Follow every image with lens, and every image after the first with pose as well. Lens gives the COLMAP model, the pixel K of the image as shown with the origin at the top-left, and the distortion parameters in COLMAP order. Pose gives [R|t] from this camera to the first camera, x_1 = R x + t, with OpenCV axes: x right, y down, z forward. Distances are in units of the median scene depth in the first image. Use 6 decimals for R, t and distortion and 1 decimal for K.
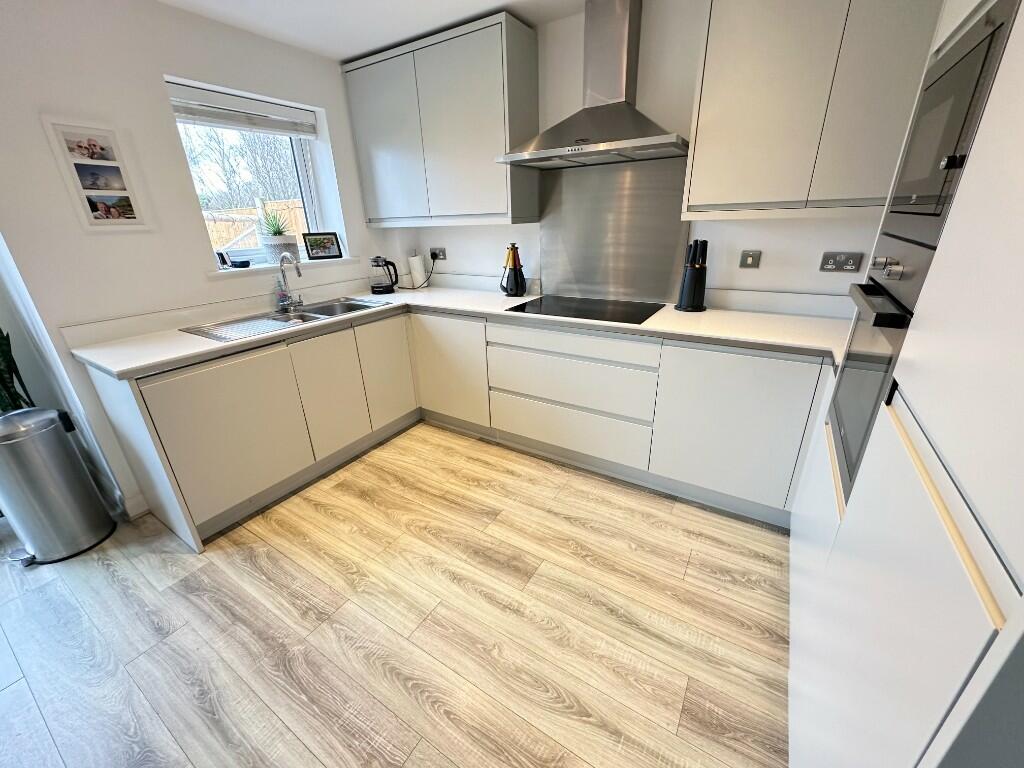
lens RADIAL K [[408.4, 0, 513.1], [0, 408.4, 382.3], [0, 0, 1]] dist [-0.002988, 0.000858]
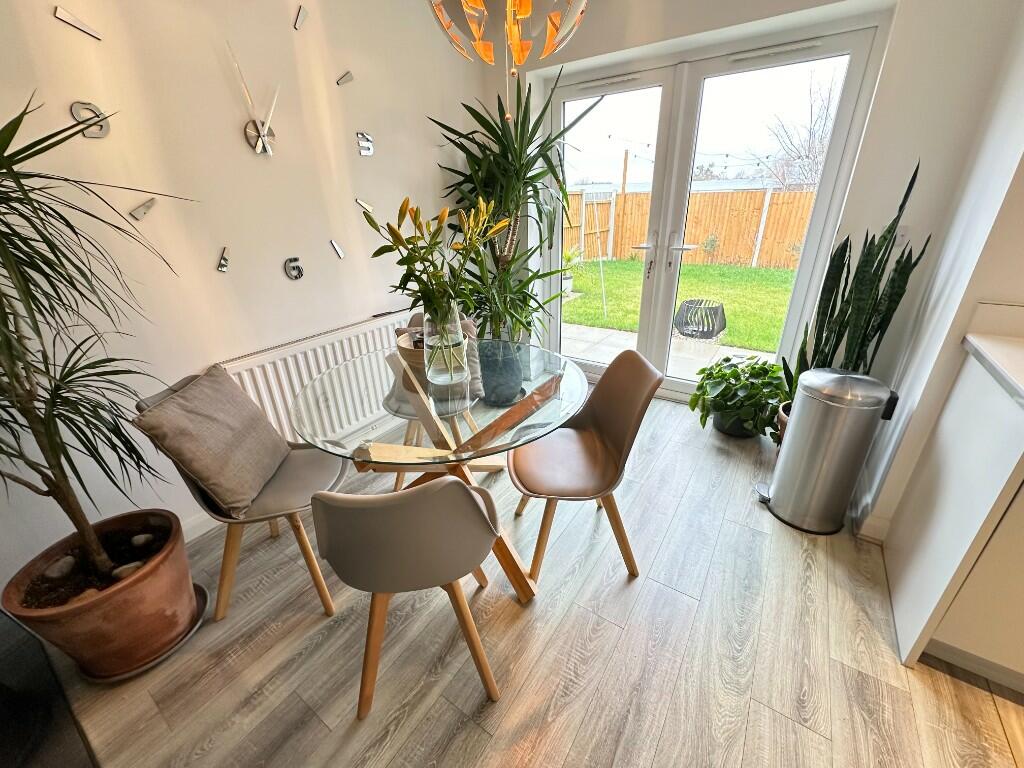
lens RADIAL K [[408.4, 0, 512.8], [0, 408.4, 382.7], [0, 0, 1]] dist [-0.002988, 0.000858]
pose [[-0.034887, 0.434453, -0.900019, -0.348635], [-0.347323, 0.839161, 0.418540, -0.027079], [0.937097, 0.327198, 0.121620, 0.166129]]
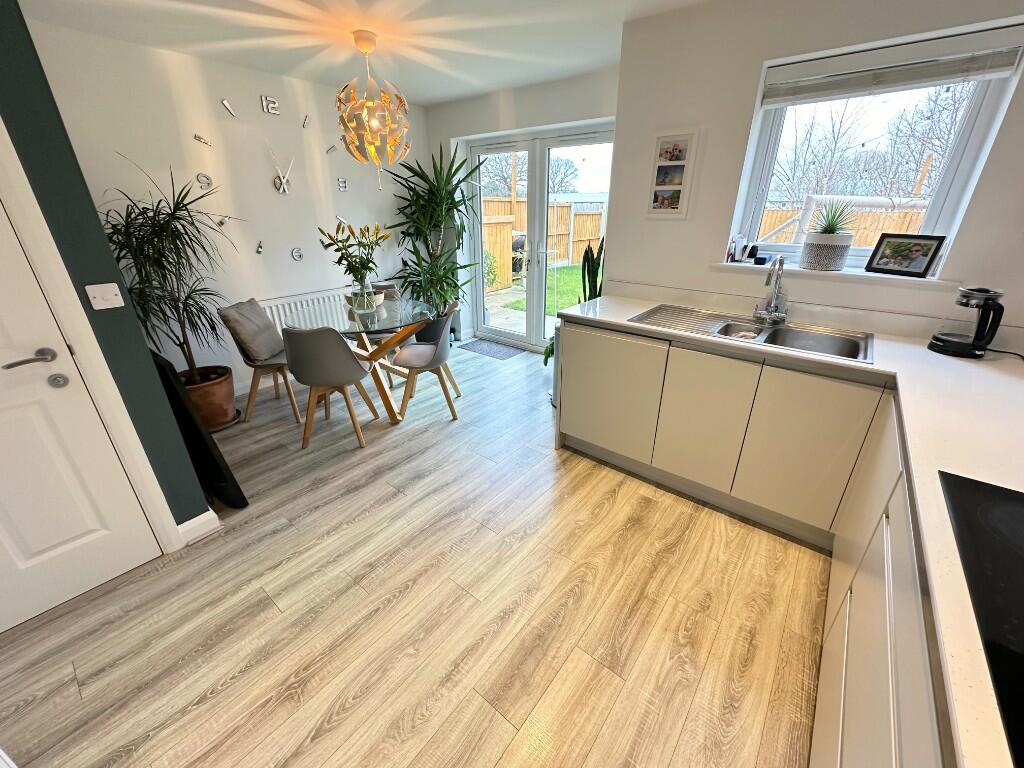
lens RADIAL K [[408.4, 0, 513.5], [0, 408.4, 383.1], [0, 0, 1]] dist [-0.002988, 0.000858]
pose [[-0.116407, 0.423847, -0.898222, 0.435921], [-0.367111, 0.821963, 0.435438, -0.339064], [0.922864, 0.380436, 0.059917, 0.707644]]
